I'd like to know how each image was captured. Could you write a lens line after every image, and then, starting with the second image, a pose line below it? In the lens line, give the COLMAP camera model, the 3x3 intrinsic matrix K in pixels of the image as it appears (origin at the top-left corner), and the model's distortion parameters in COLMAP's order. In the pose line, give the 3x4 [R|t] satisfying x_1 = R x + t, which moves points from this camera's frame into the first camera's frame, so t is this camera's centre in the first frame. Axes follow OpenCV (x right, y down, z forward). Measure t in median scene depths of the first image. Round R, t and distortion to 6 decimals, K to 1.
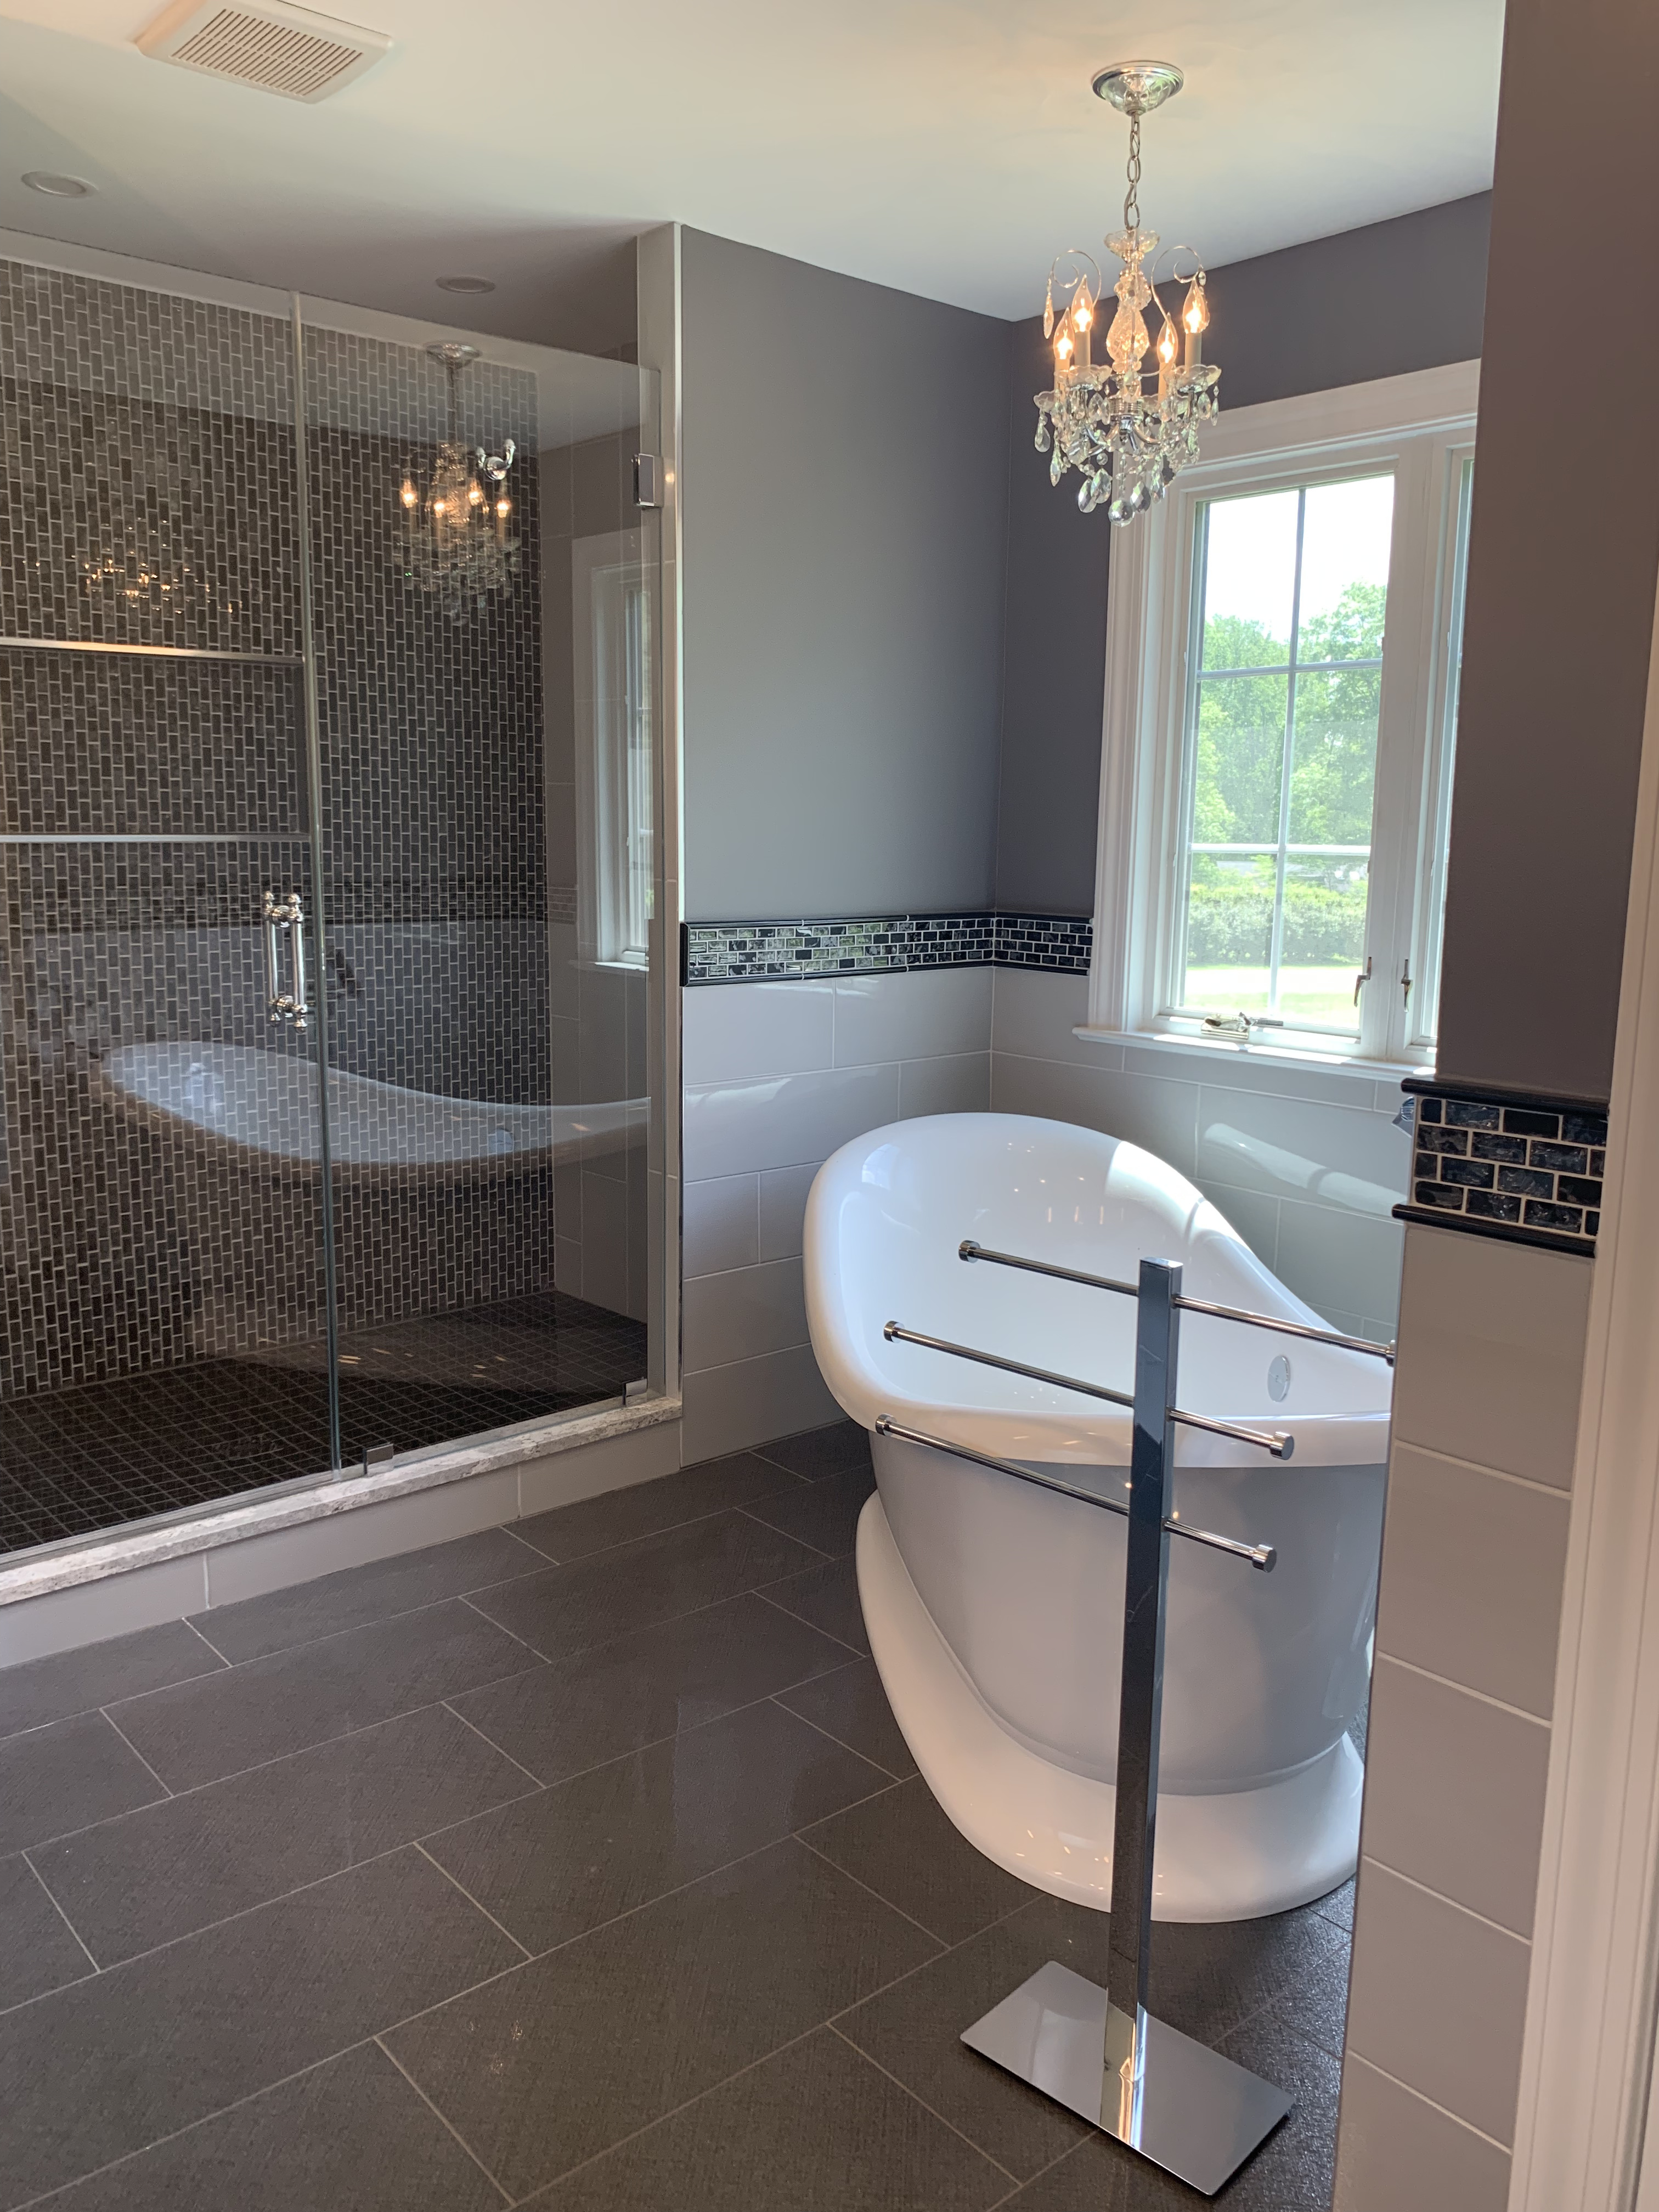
lens RADIAL K [[1718.8, 0, 822.9], [0, 1718.8, 1096.7], [0, 0, 1]] dist [0.012970, -0.013100]
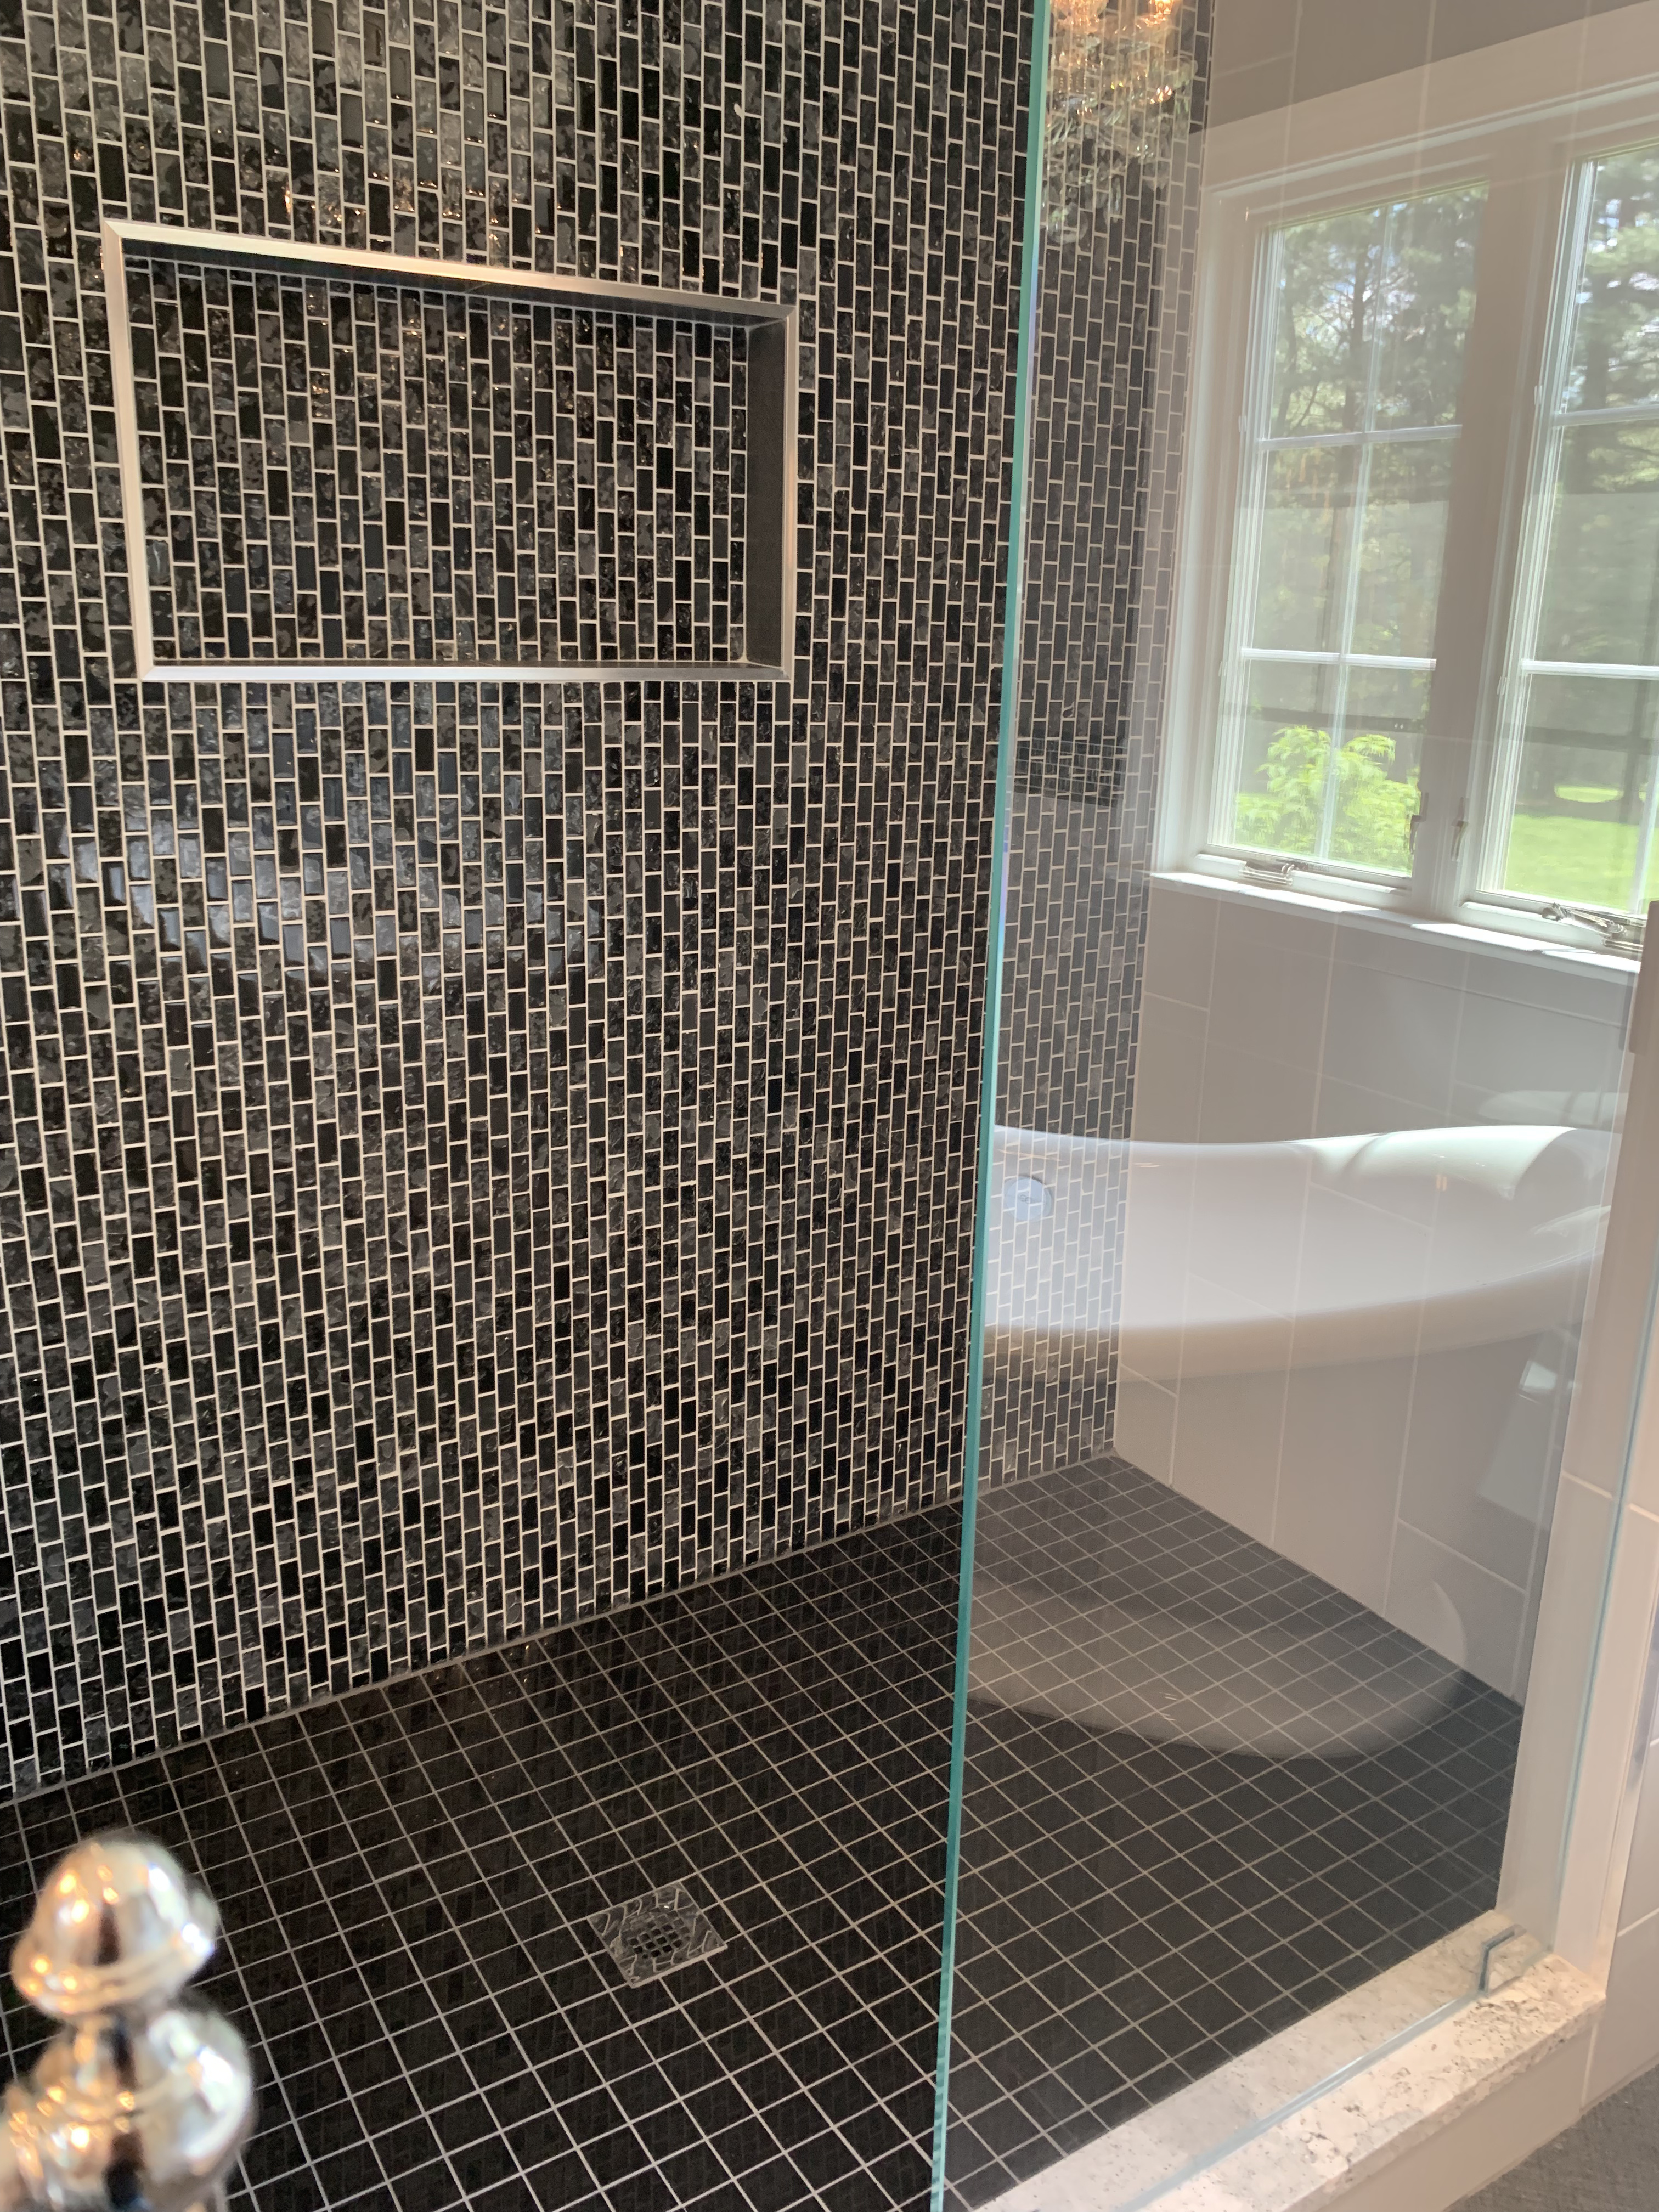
lens RADIAL K [[1718.8, 0, 848.9], [0, 1718.8, 1092.2], [0, 0, 1]] dist [0.012970, -0.013100]
pose [[0.989973, 0.049152, -0.132432, -0.214167], [-0.034739, 0.993431, 0.109028, -0.088315], [0.136921, -0.103334, 0.985177, 0.514793]]
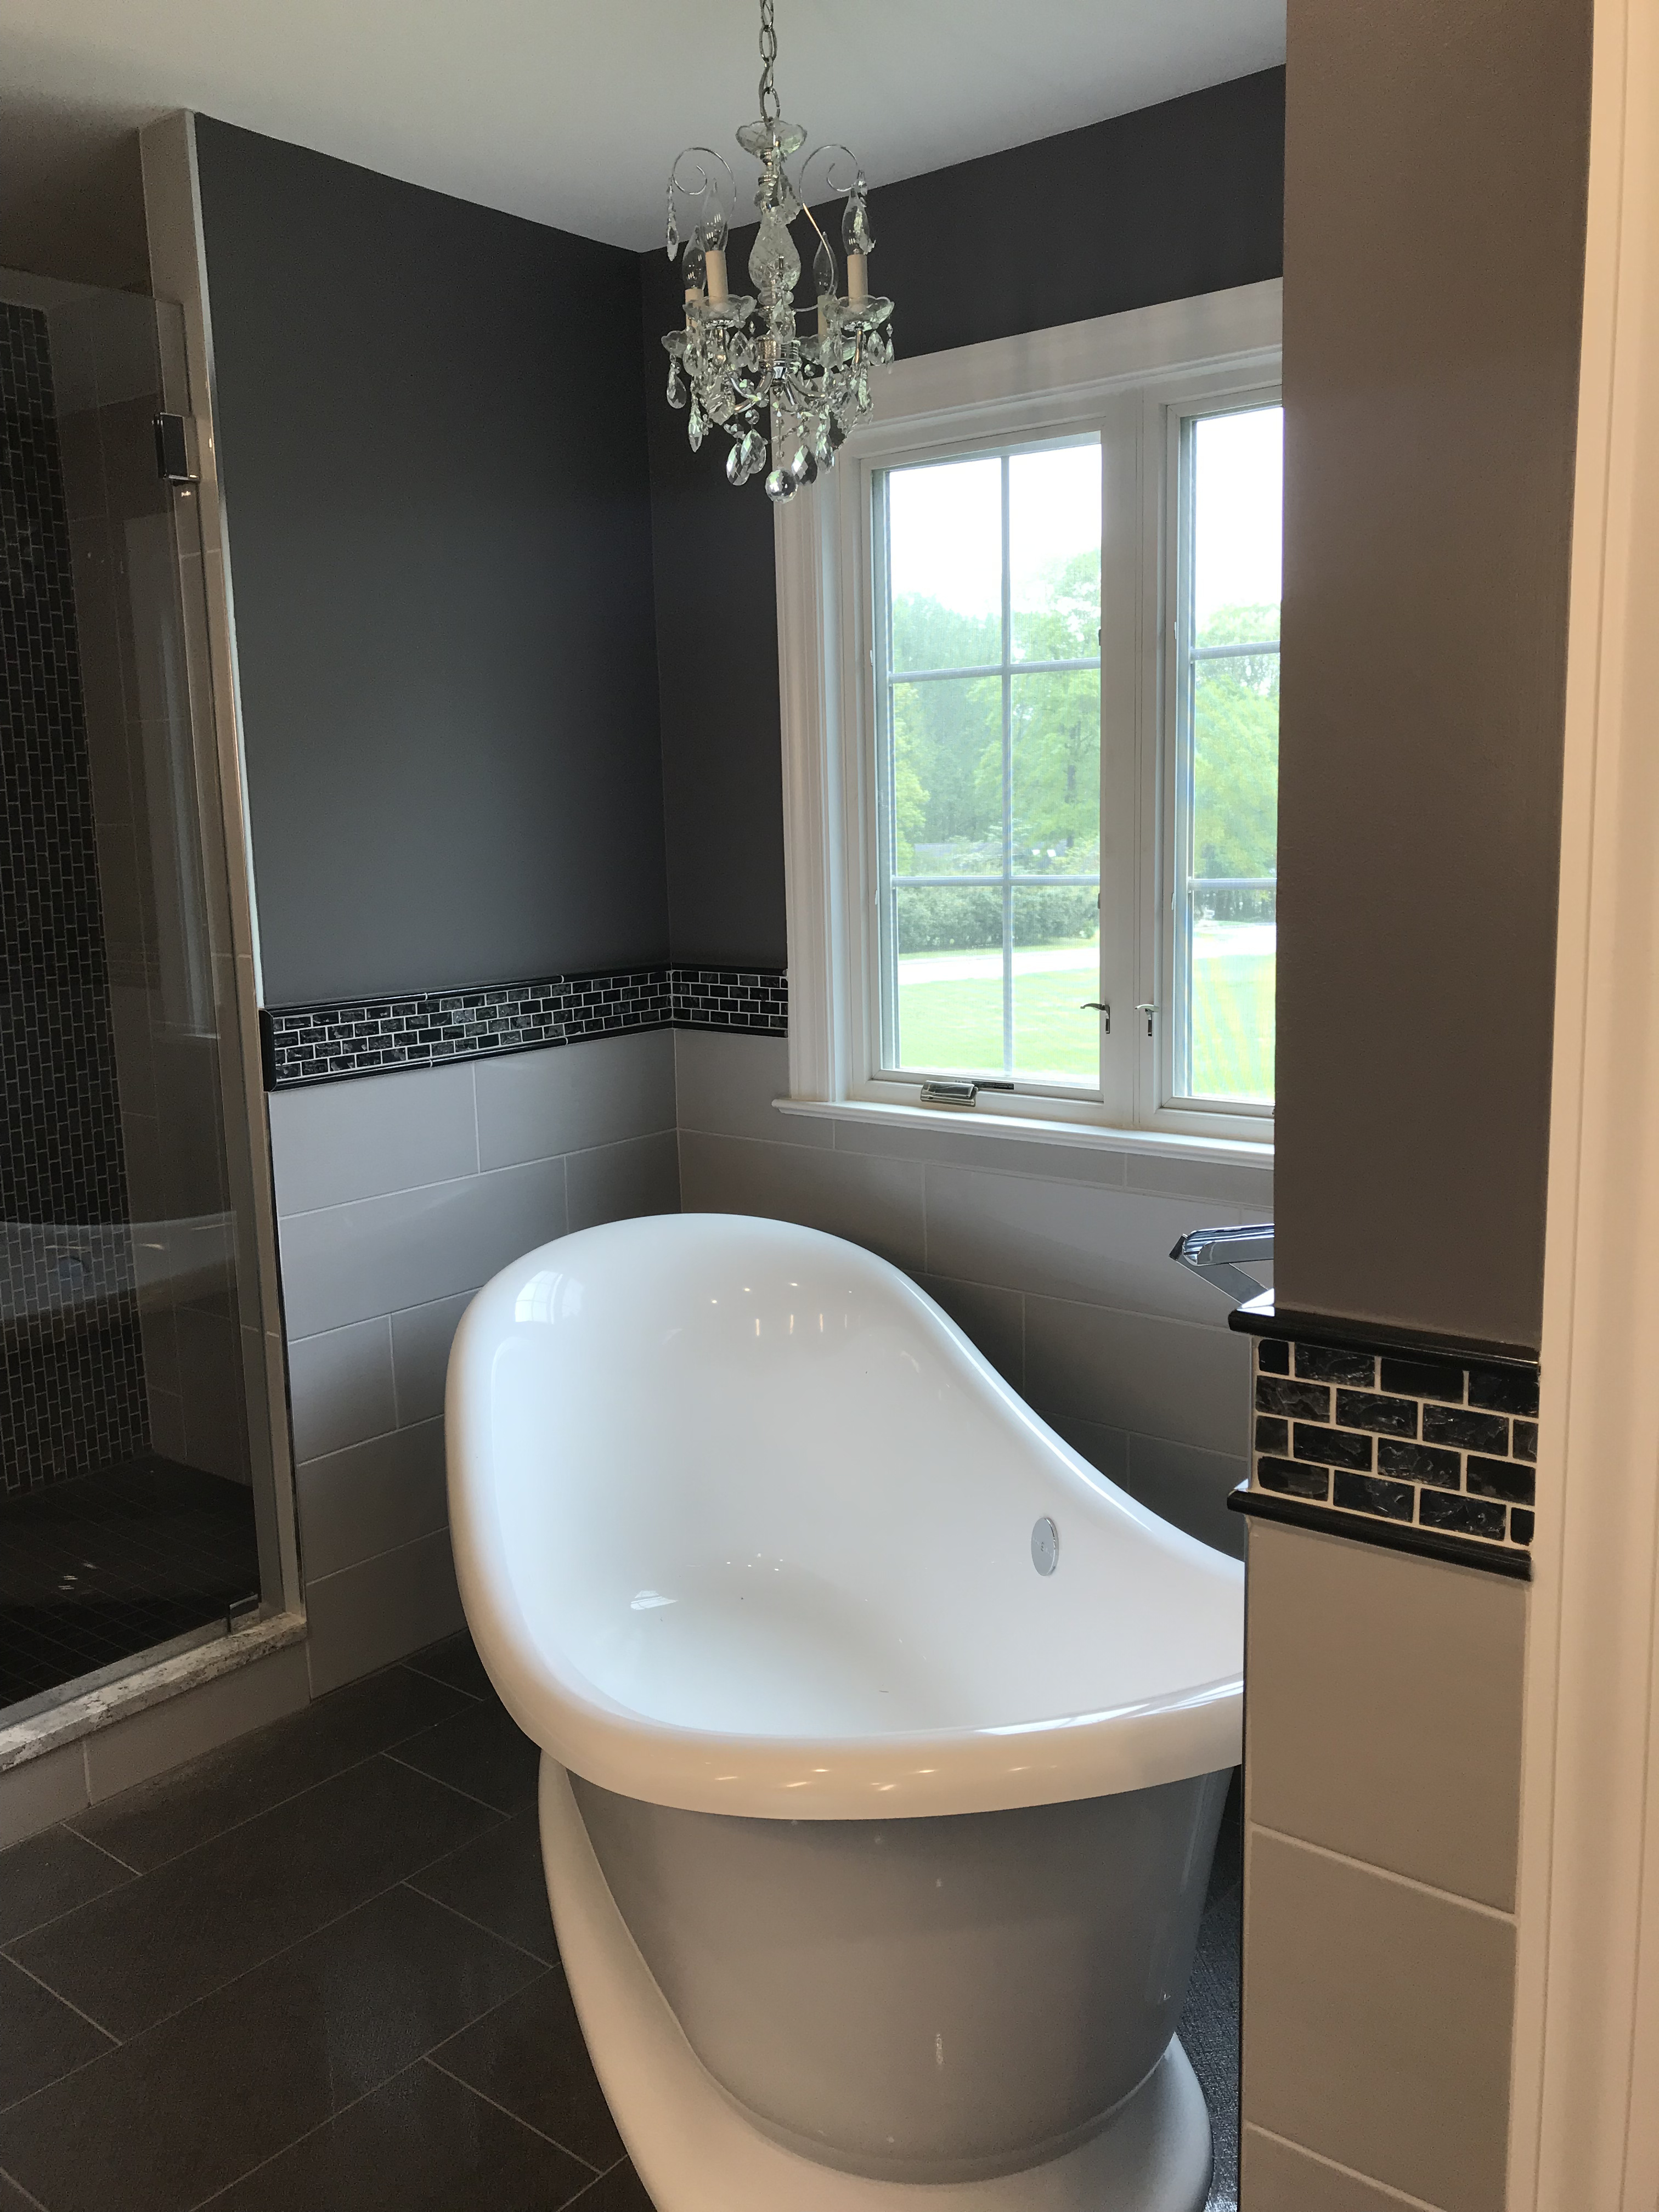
lens RADIAL K [[1843.1, 0, 849.4], [0, 1843.1, 1086.3], [0, 0, 1]] dist [0.030490, -0.034226]
pose [[0.981758, -0.063722, 0.179138, 0.023050], [0.065951, 0.997802, -0.006514, -0.038505], [-0.178329, 0.018209, 0.983802, 0.111988]]
